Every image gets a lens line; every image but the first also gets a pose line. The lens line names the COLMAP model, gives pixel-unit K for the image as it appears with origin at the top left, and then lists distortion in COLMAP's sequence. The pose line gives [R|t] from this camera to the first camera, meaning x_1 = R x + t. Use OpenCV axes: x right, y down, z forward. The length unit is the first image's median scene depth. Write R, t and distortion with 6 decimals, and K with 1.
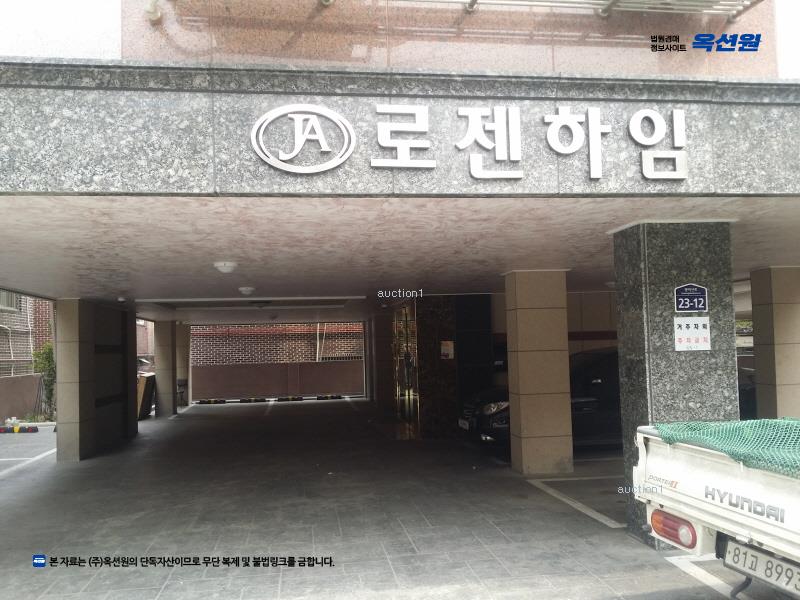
lens RADIAL K [[706.8, 0, 403.6], [0, 706.8, 314.7], [0, 0, 1]] dist [0.095673, -0.196040]
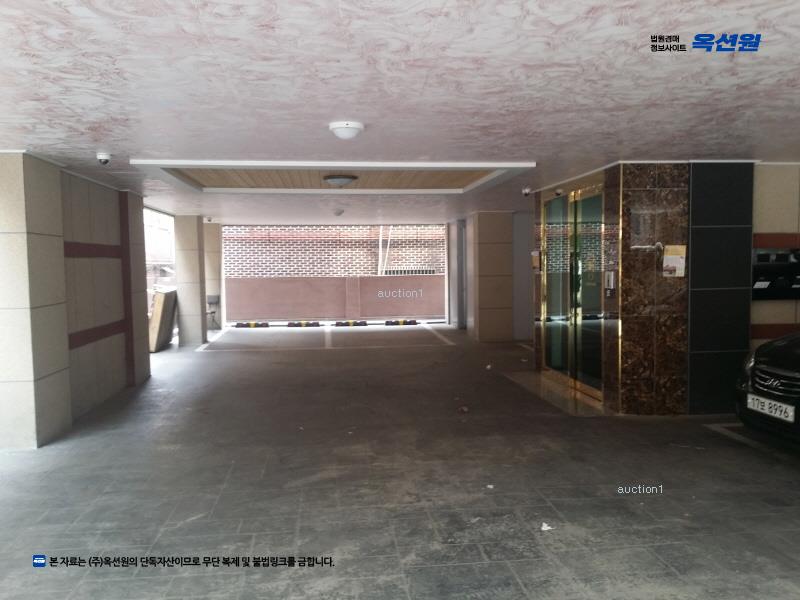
lens RADIAL K [[706.8, 0, 403.6], [0, 706.8, 314.7], [0, 0, 1]] dist [0.095673, -0.196040]
pose [[0.999222, 0.019165, -0.034480, -0.079056], [-0.014846, 0.992490, 0.121418, 0.015359], [0.036548, -0.120812, 0.992002, 0.245682]]
